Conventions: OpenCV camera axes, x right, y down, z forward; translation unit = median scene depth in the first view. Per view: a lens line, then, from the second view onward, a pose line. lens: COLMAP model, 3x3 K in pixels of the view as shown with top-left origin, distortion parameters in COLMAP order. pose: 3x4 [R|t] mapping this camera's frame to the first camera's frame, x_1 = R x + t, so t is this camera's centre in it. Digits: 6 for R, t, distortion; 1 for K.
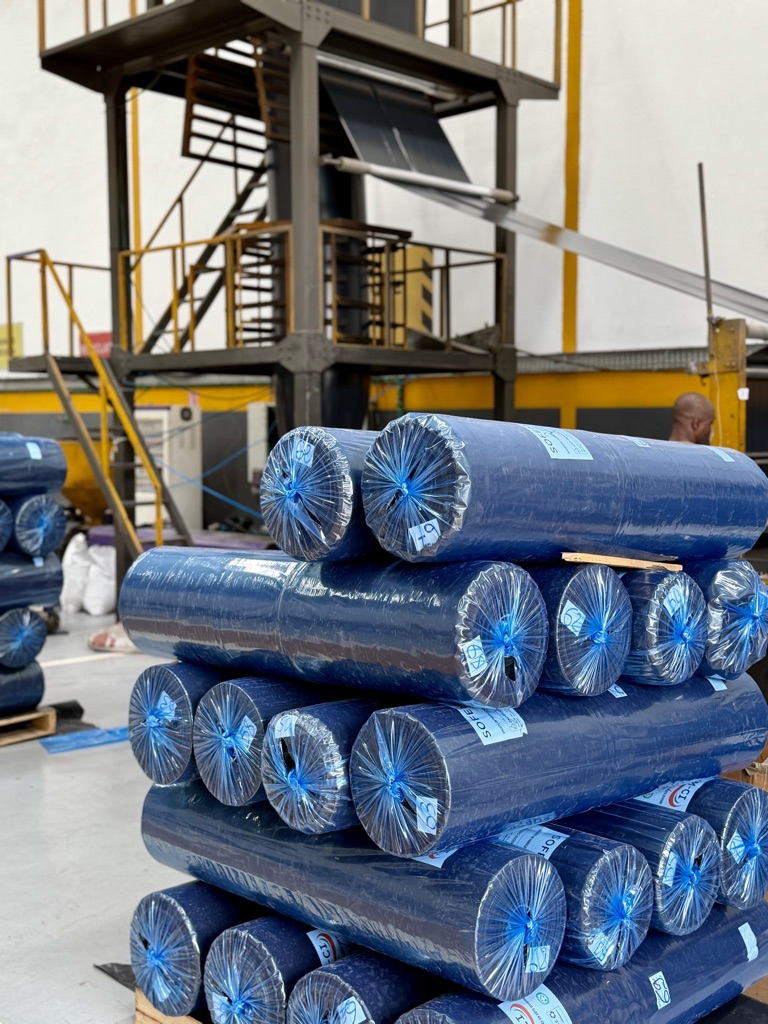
lens RADIAL K [[1272.1, 0, 384.0], [0, 1272.1, 512.0], [0, 0, 1]] dist [0.199156, -0.446154]
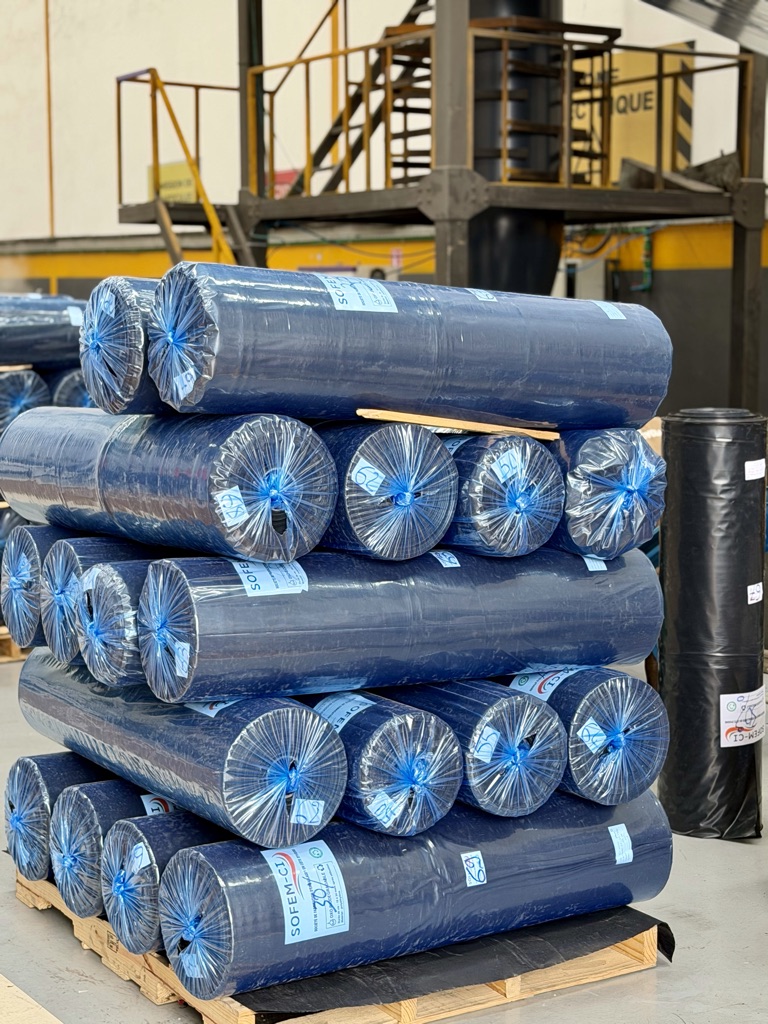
lens RADIAL K [[1823.1, 0, 384.0], [0, 1823.1, 512.0], [0, 0, 1]] dist [0.148712, -0.047997]
pose [[0.976459, 0.028146, -0.213859, 0.397760], [-0.017575, 0.998535, 0.051169, 0.033750], [0.214986, -0.046205, 0.975523, -0.300868]]
